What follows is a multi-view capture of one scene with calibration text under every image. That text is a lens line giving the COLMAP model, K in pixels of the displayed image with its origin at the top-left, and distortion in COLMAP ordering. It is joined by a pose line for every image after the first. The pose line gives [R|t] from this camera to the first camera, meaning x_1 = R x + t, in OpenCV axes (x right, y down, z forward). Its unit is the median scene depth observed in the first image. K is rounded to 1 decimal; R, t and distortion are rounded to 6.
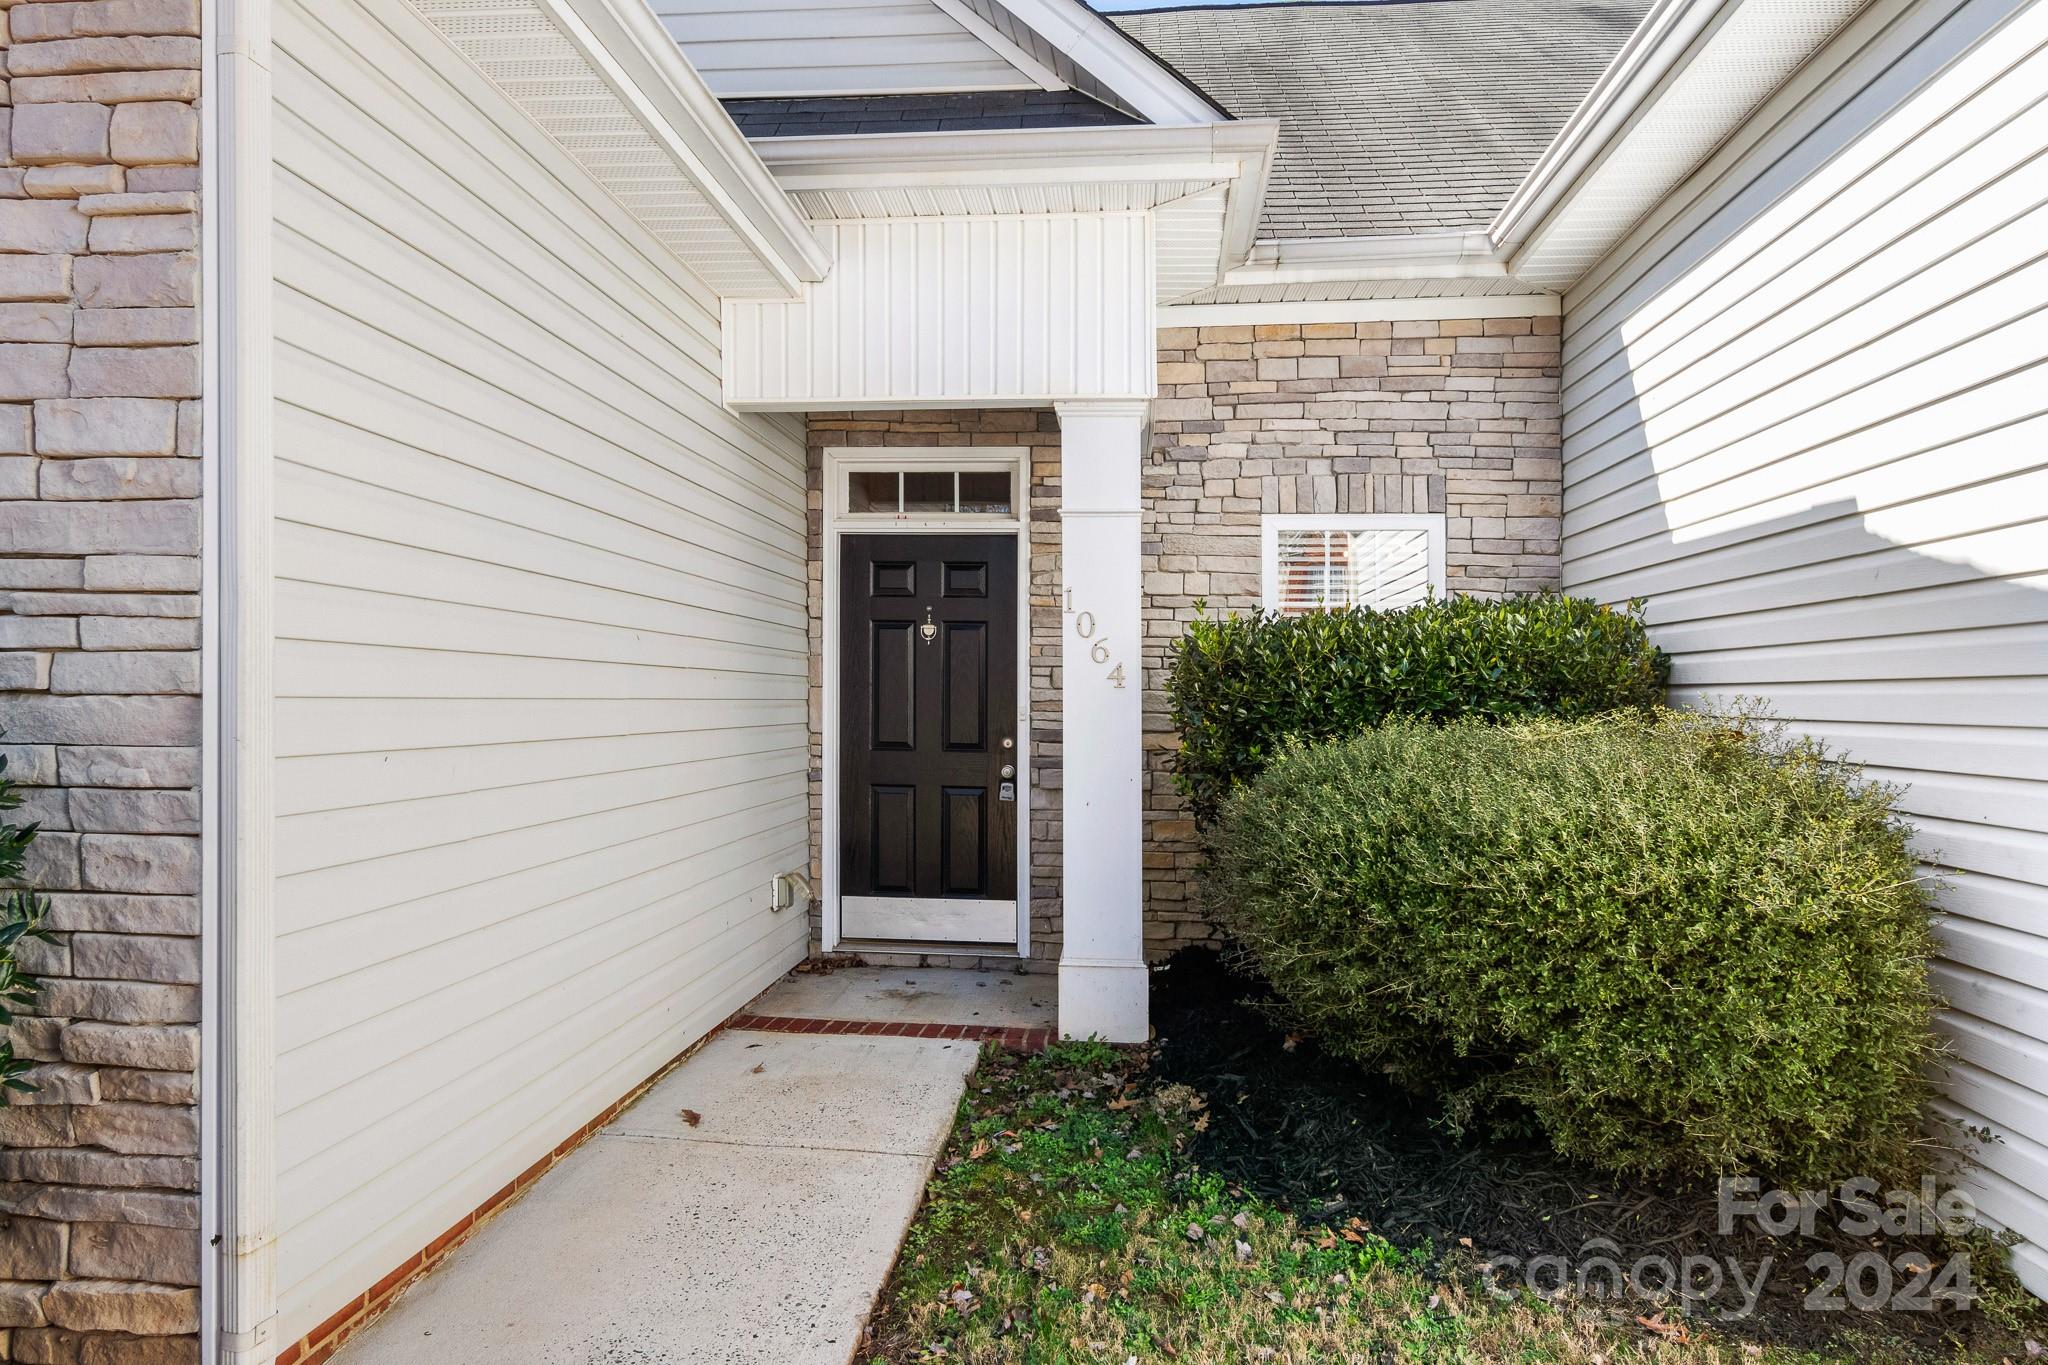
lens RADIAL K [[1247.1, 0, 1010.8], [0, 1247.1, 679.1], [0, 0, 1]] dist [0.000295, 0.000105]
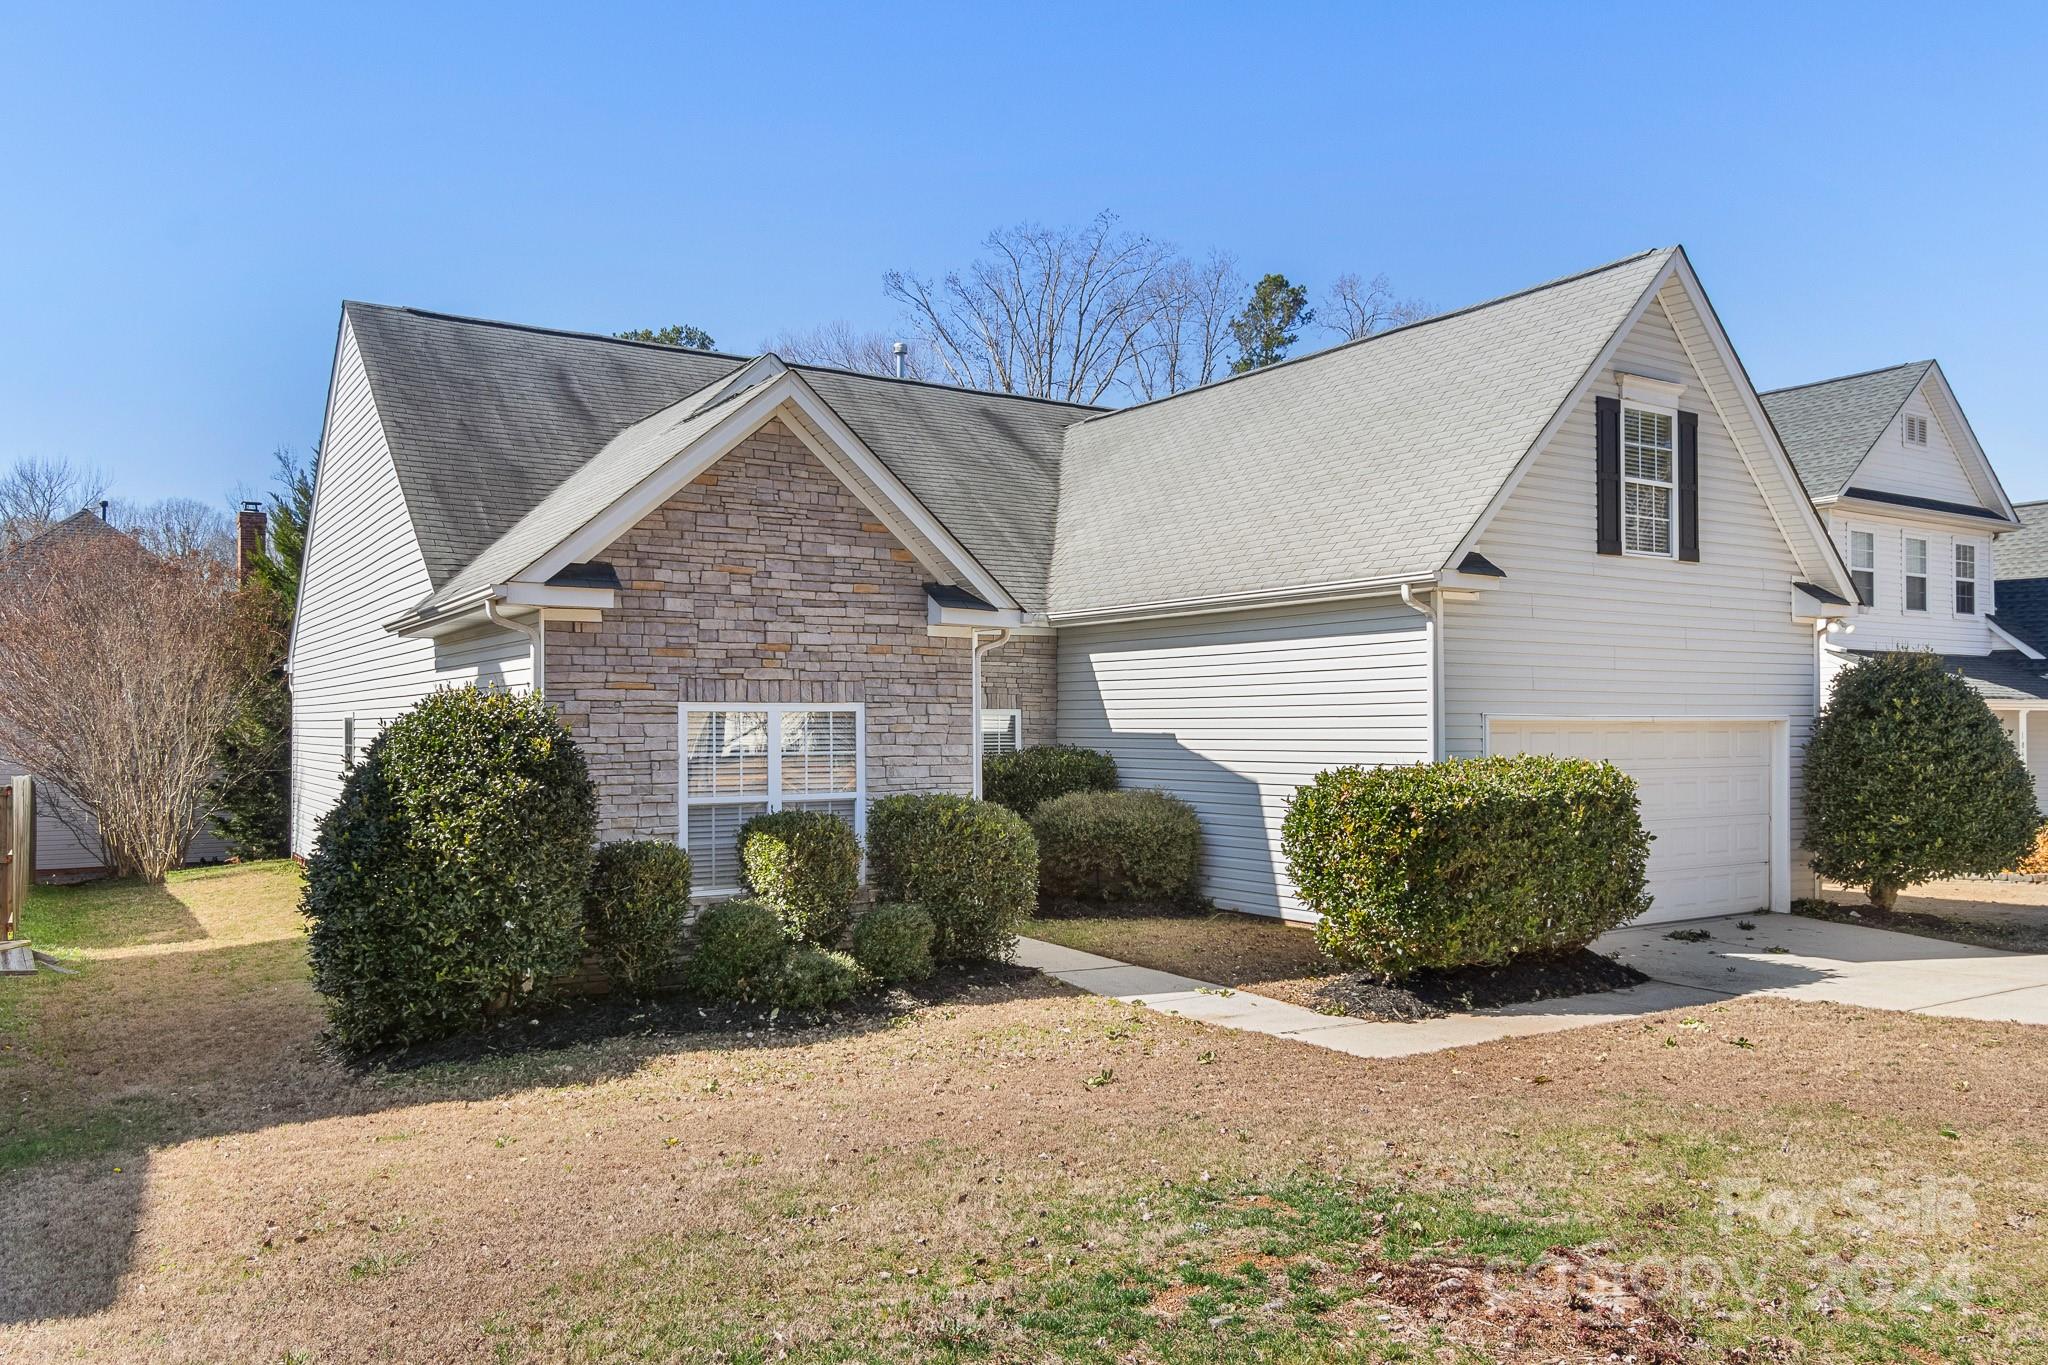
lens RADIAL K [[1459.0, 0, 1016.7], [0, 1459.0, 681.7], [0, 0, 1]] dist [0.005853, 0.001182]
pose [[0.783004, 0.005845, 0.621990, -1.857661], [0.001858, 0.999929, -0.011736, -0.181777], [-0.622014, 0.010345, 0.782937, -1.658860]]
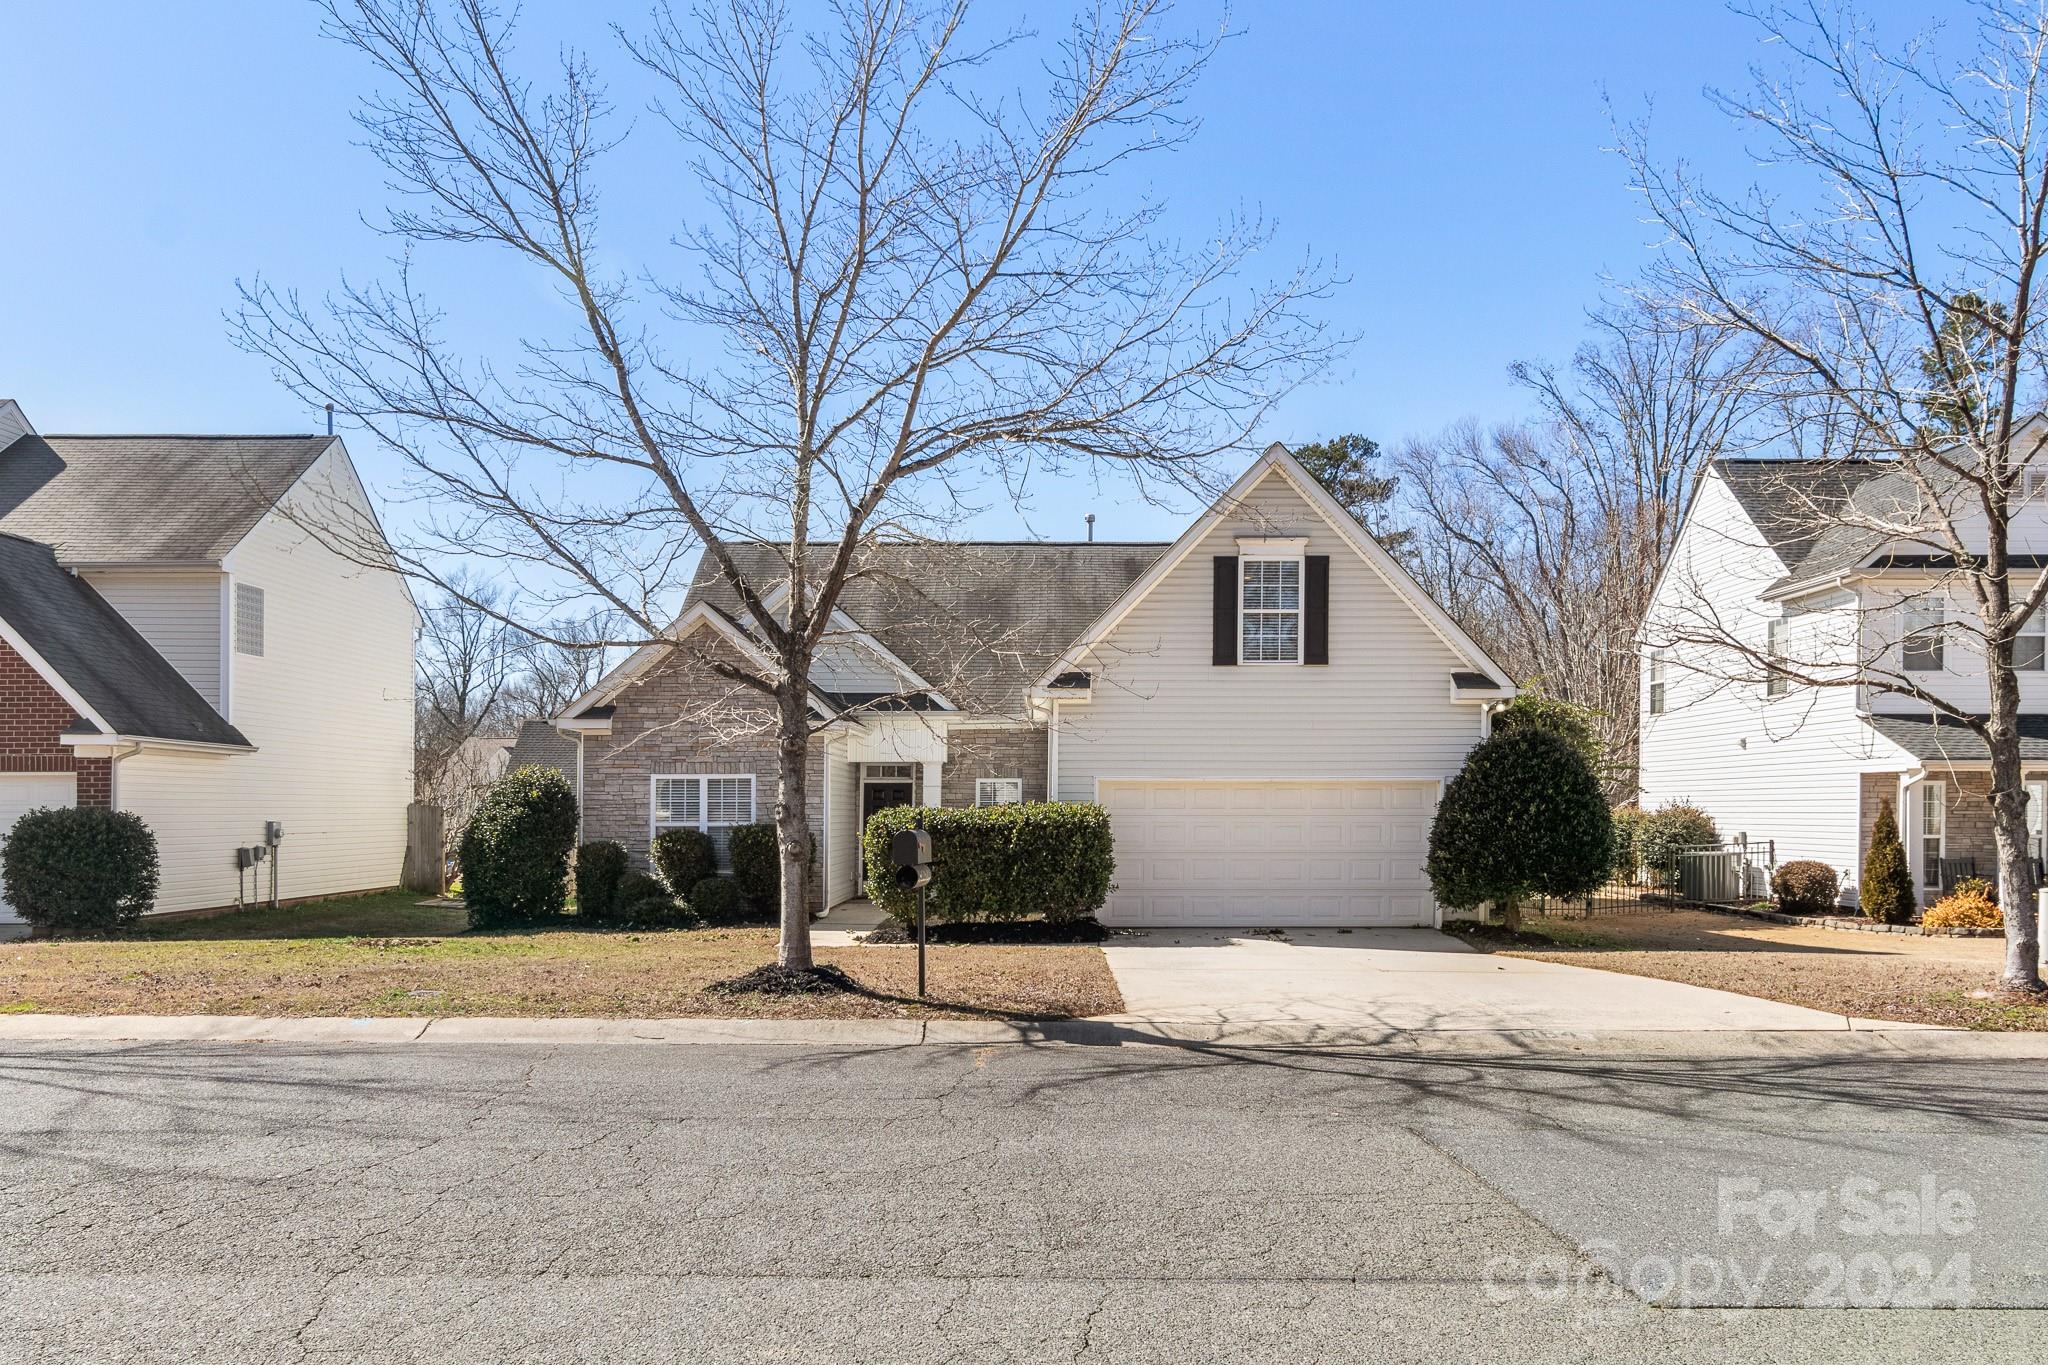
lens RADIAL K [[1459.0, 0, 1024.7], [0, 1459.0, 687.3], [0, 0, 1]] dist [0.005853, 0.001182]
pose [[0.994854, -0.003806, 0.101250, -0.124149], [0.010532, 0.997765, -0.065979, -0.134702], [-0.100773, 0.066706, 0.992671, -4.193472]]
